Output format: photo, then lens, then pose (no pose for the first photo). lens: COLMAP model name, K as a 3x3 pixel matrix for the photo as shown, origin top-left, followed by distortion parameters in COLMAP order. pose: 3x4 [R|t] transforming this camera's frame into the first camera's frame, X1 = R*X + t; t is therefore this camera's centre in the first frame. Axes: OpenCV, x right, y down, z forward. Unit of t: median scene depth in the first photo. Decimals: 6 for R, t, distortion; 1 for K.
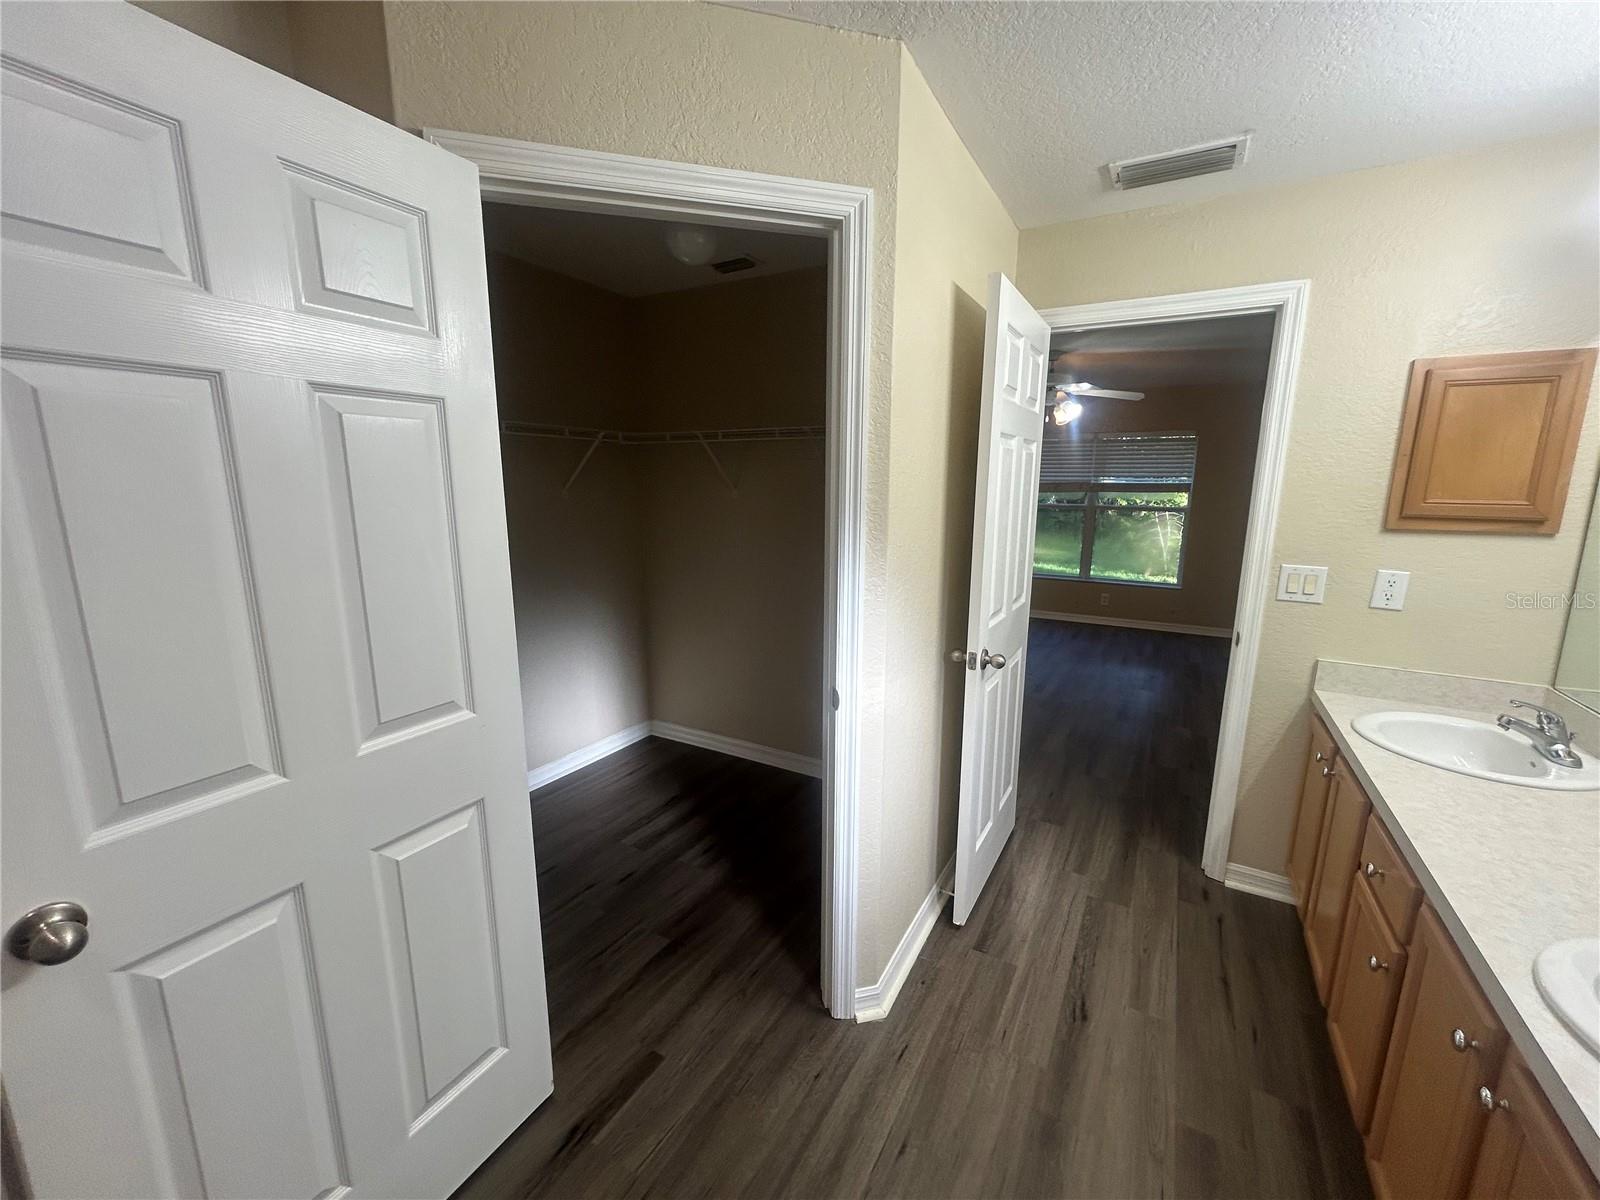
lens RADIAL K [[645.1, 0, 799.1], [0, 645.1, 602.6], [0, 0, 1]] dist [0.002218, 0.000145]
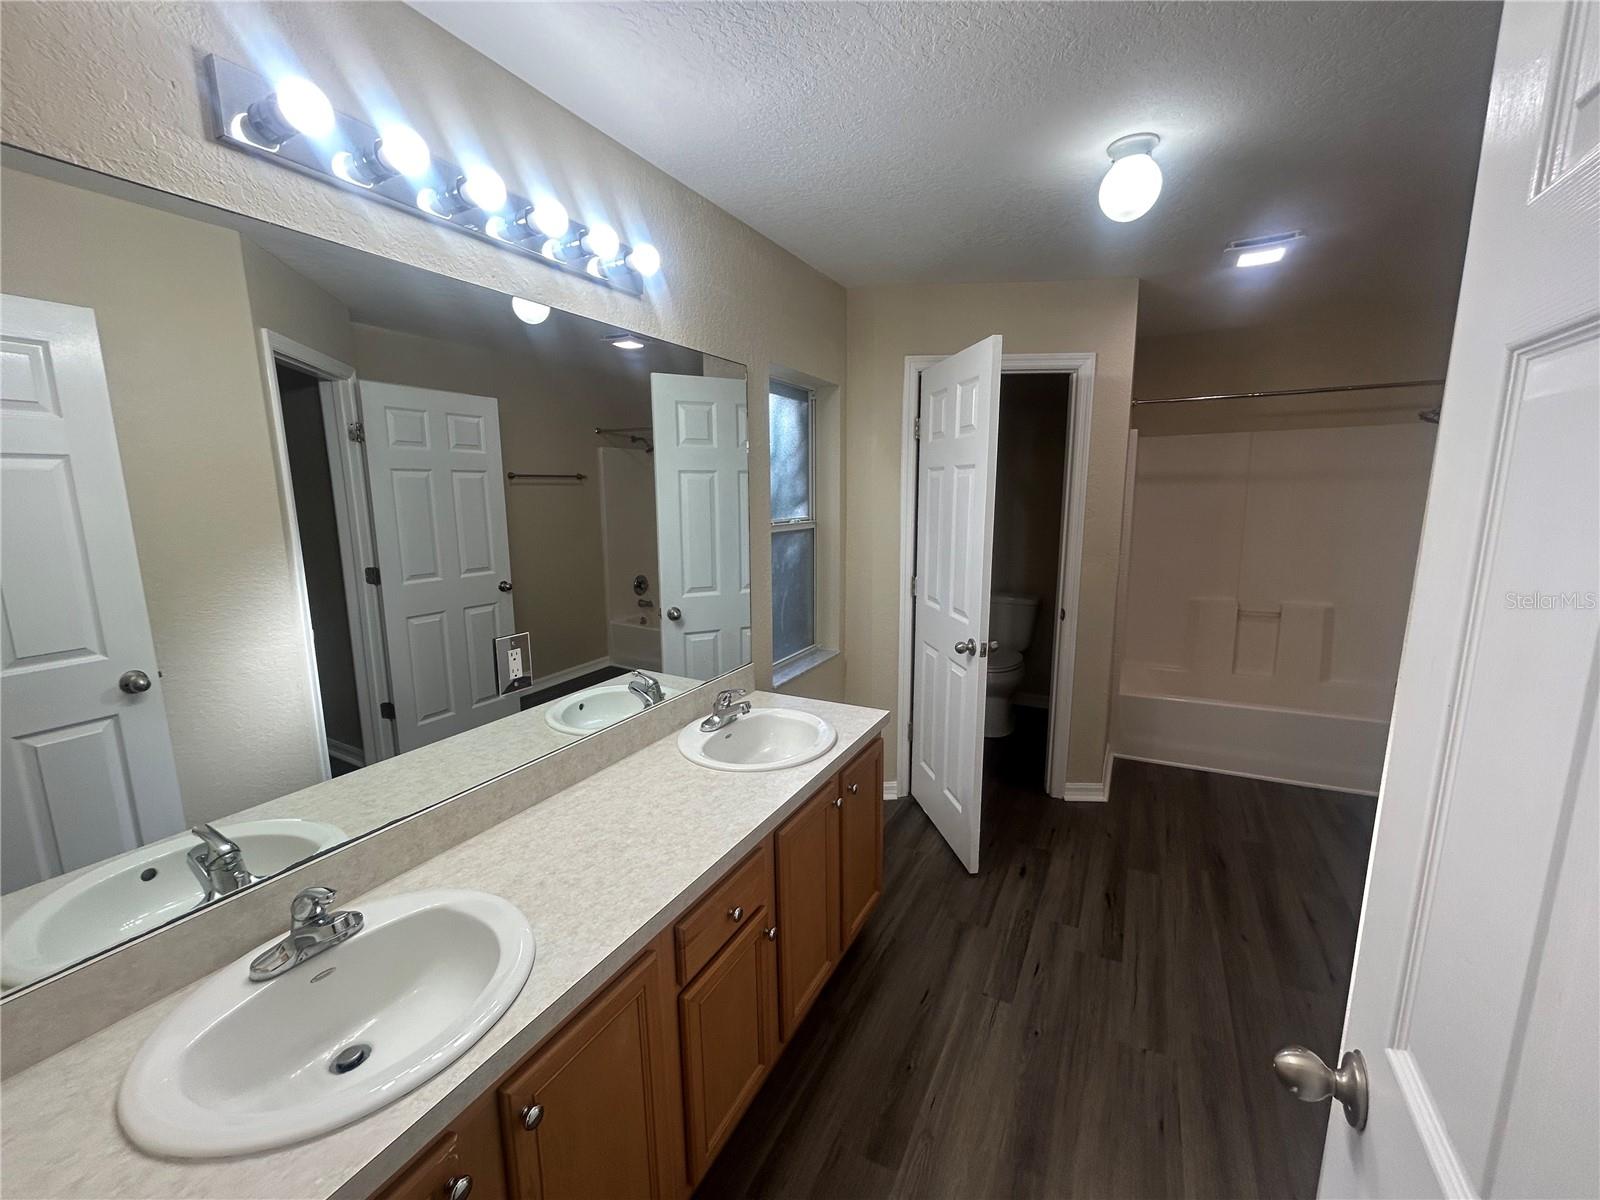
lens RADIAL K [[645.1, 0, 807.9], [0, 645.1, 604.5], [0, 0, 1]] dist [0.002218, 0.000145]
pose [[-0.998857, 0.013905, -0.045731, 0.575961], [-0.003086, 0.935995, 0.352001, -0.249652], [0.047699, 0.351740, -0.934882, 1.228589]]
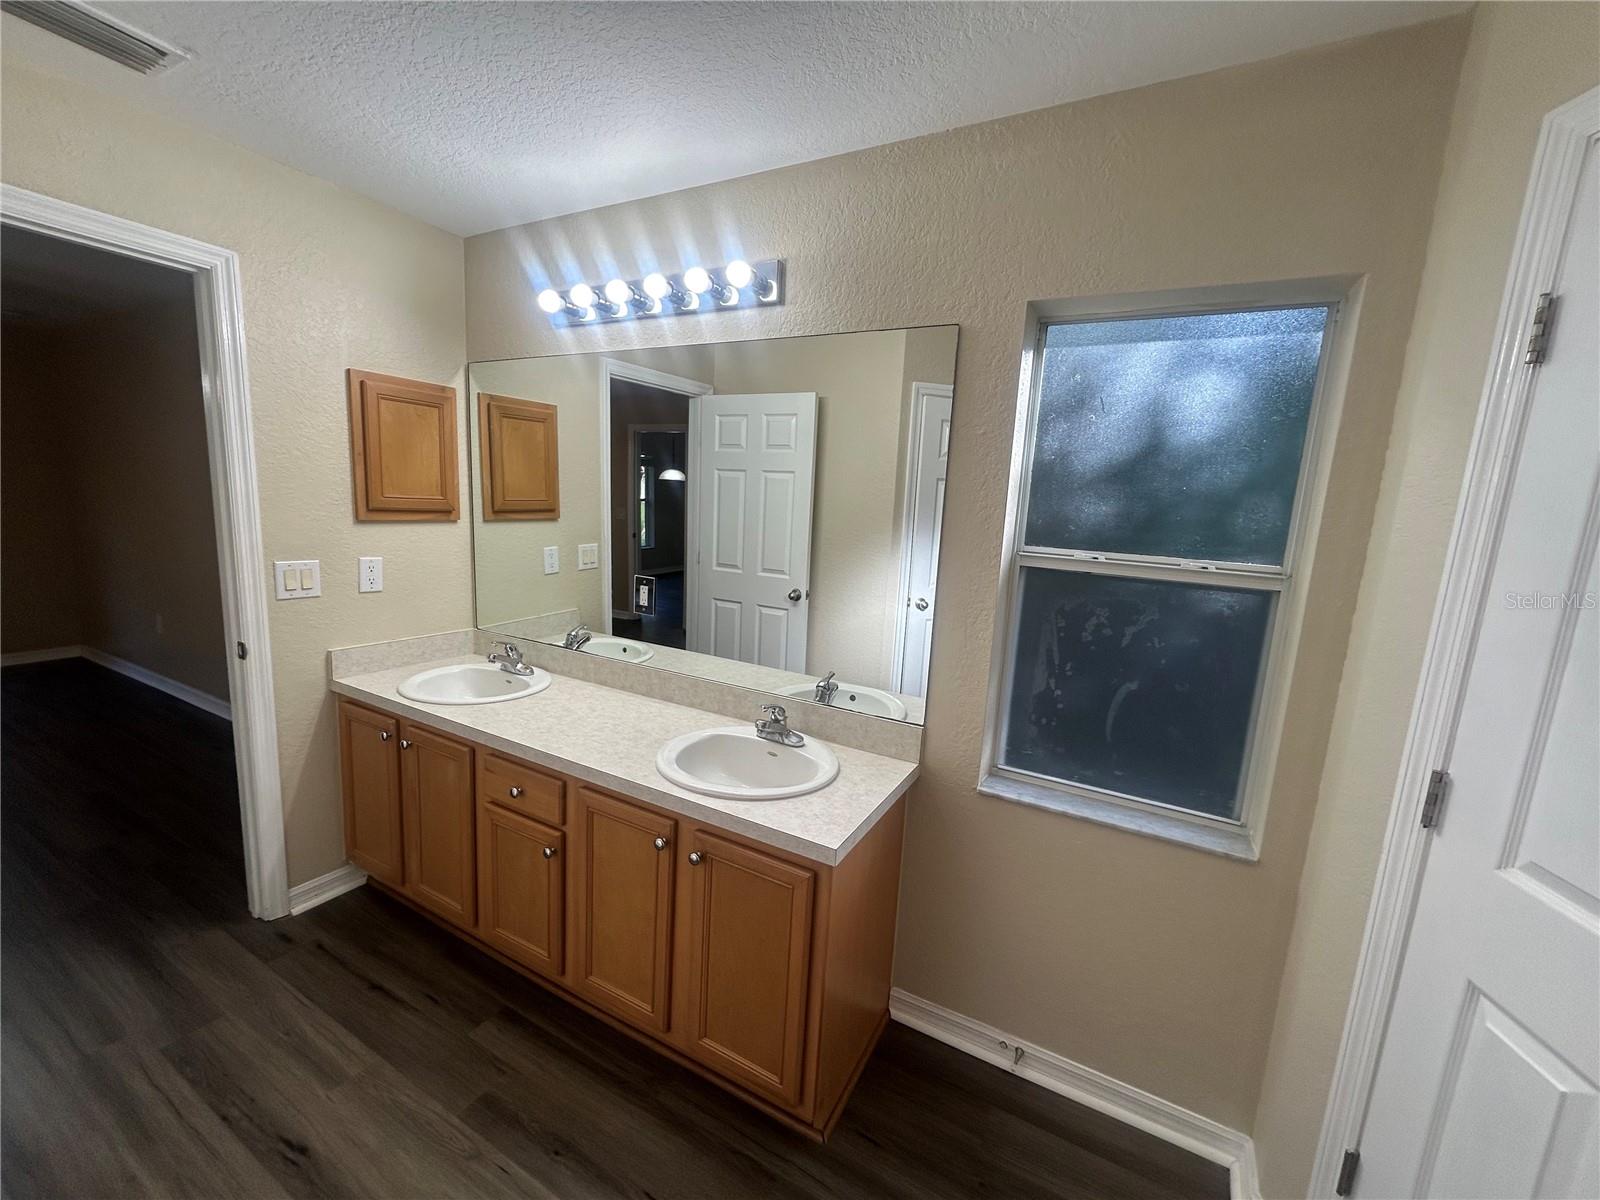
lens RADIAL K [[645.1, 0, 806.0], [0, 645.1, 603.7], [0, 0, 1]] dist [0.002218, 0.000145]
pose [[-0.028106, -0.166810, 0.985588, -0.228003], [0.131243, 0.976827, 0.169070, -0.062886], [-0.990952, 0.134103, -0.005562, 0.274495]]
